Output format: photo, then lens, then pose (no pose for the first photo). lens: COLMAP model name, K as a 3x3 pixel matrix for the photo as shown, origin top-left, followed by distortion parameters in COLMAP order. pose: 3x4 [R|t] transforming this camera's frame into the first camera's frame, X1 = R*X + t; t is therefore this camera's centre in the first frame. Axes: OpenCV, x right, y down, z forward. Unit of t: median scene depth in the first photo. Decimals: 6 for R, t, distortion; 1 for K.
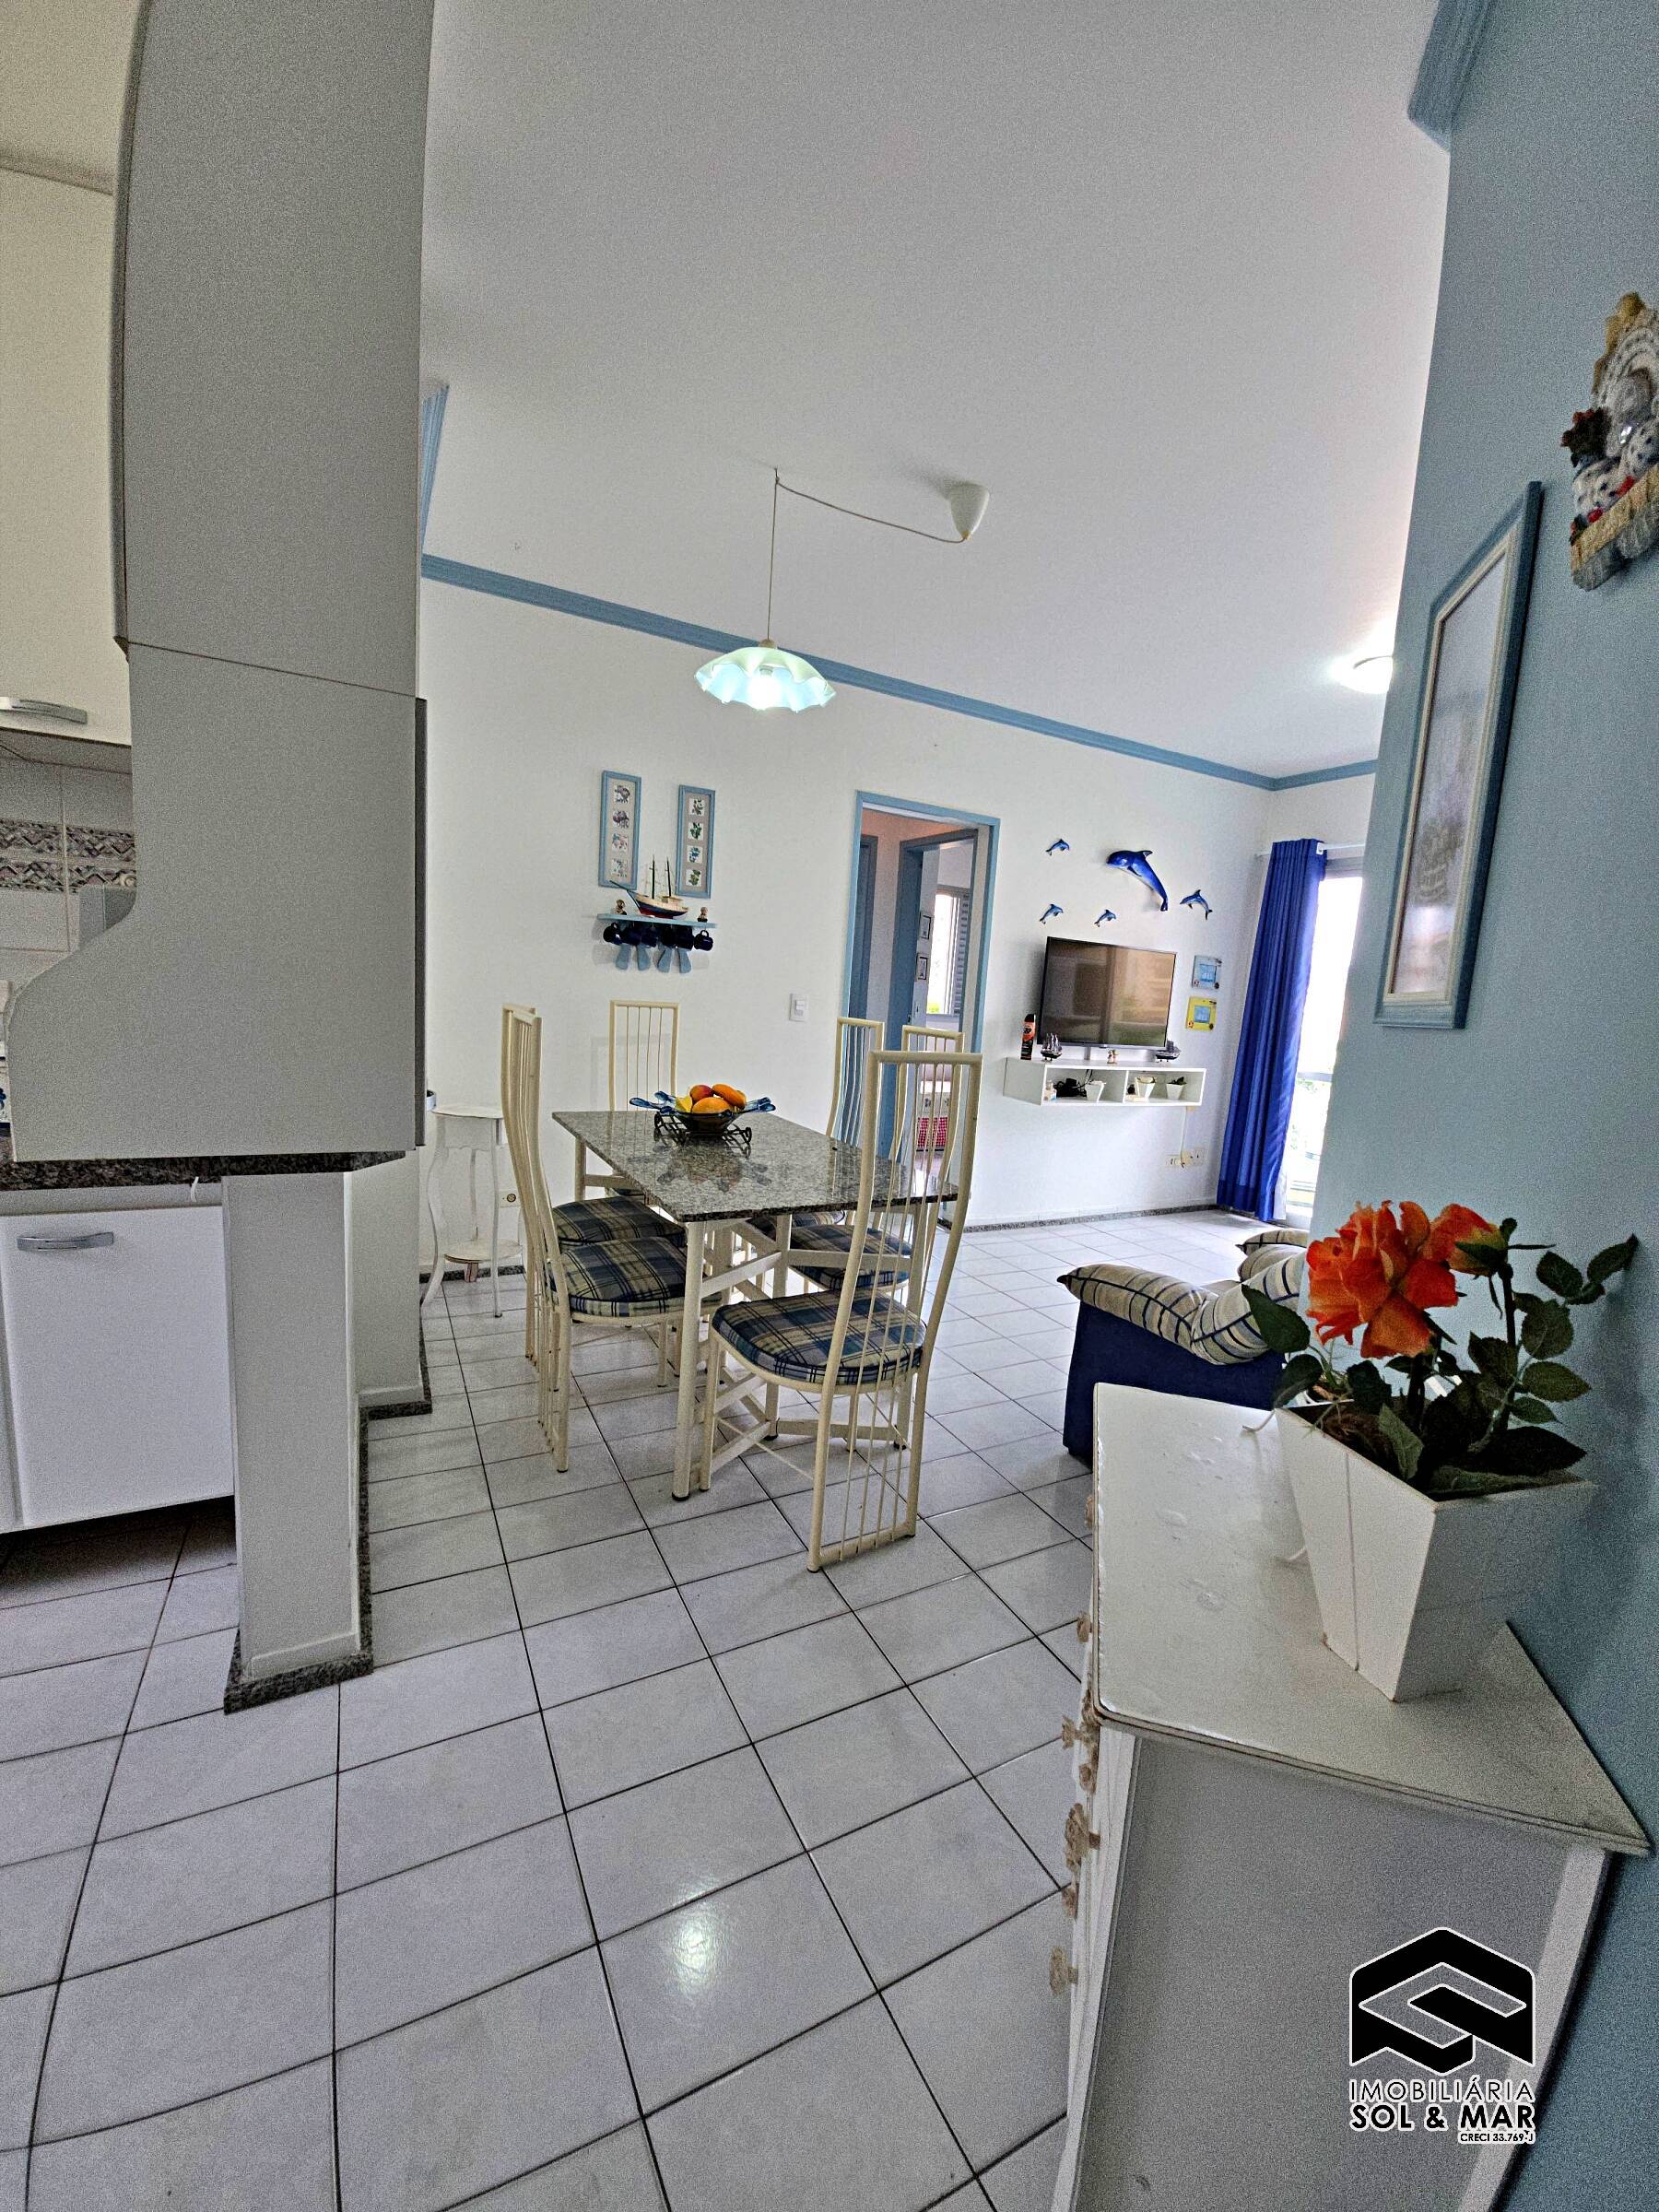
lens RADIAL K [[882.7, 0, 832.4], [0, 882.7, 1114.3], [0, 0, 1]] dist [-0.009921, -0.004967]
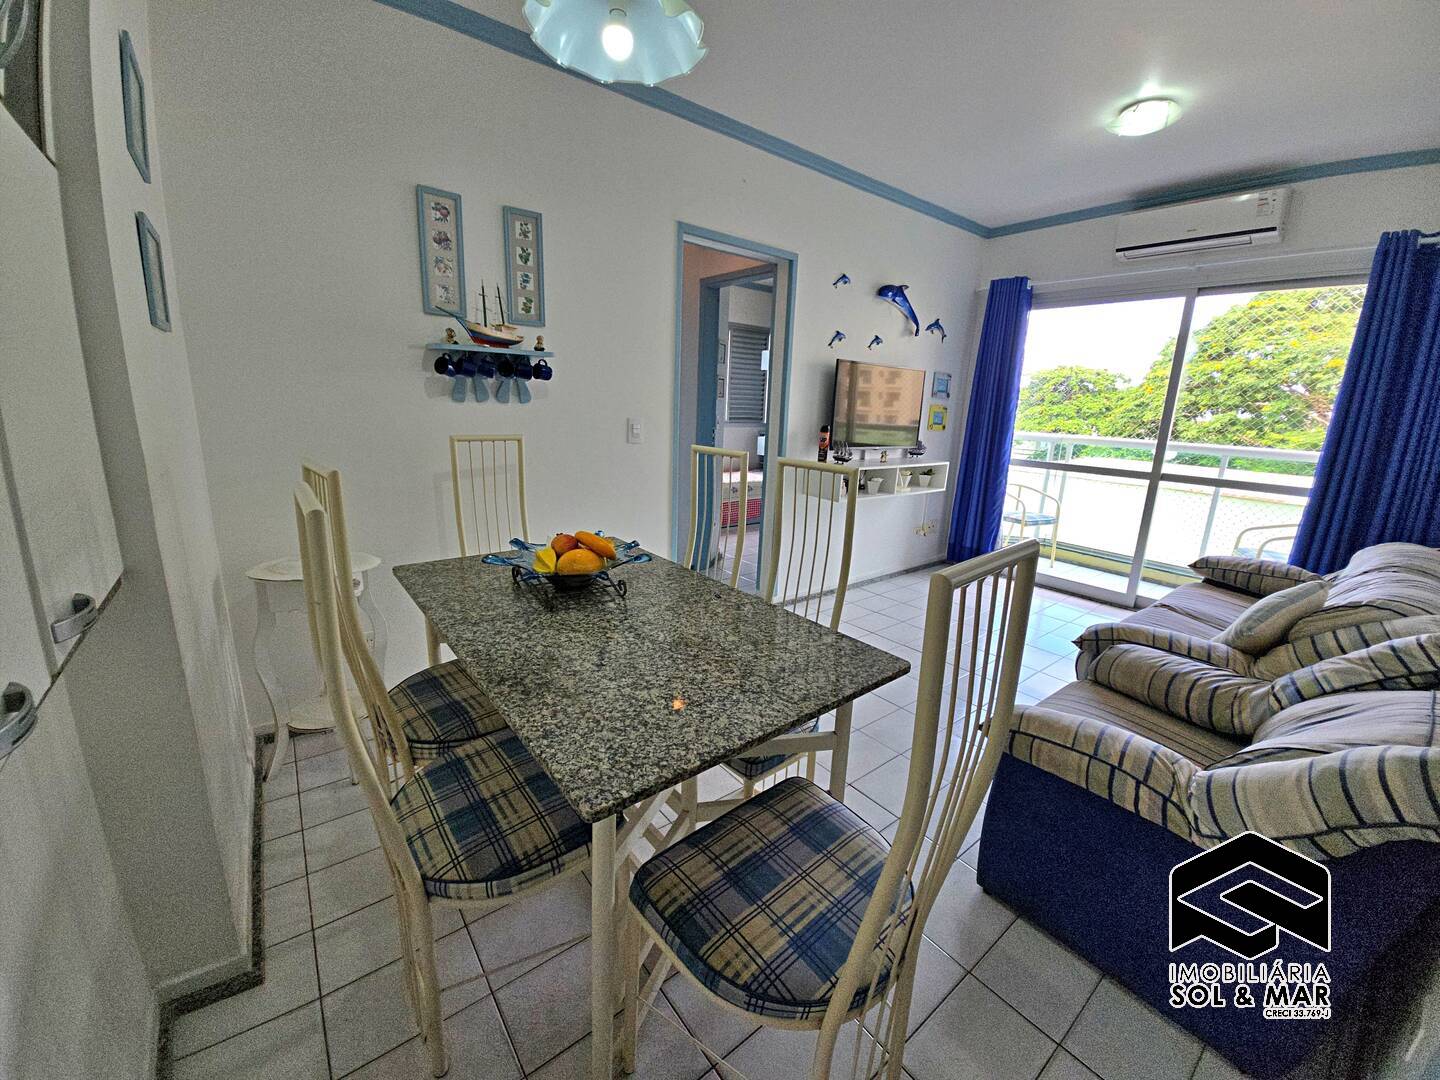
lens RADIAL K [[574.6, 0, 719.1], [0, 574.6, 534.7], [0, 0, 1]] dist [-0.009921, -0.004967]
pose [[0.983761, -0.071131, 0.164784, -0.068942], [0.055438, 0.993645, 0.097956, -0.063553], [-0.170704, -0.087230, 0.981453, 0.310085]]
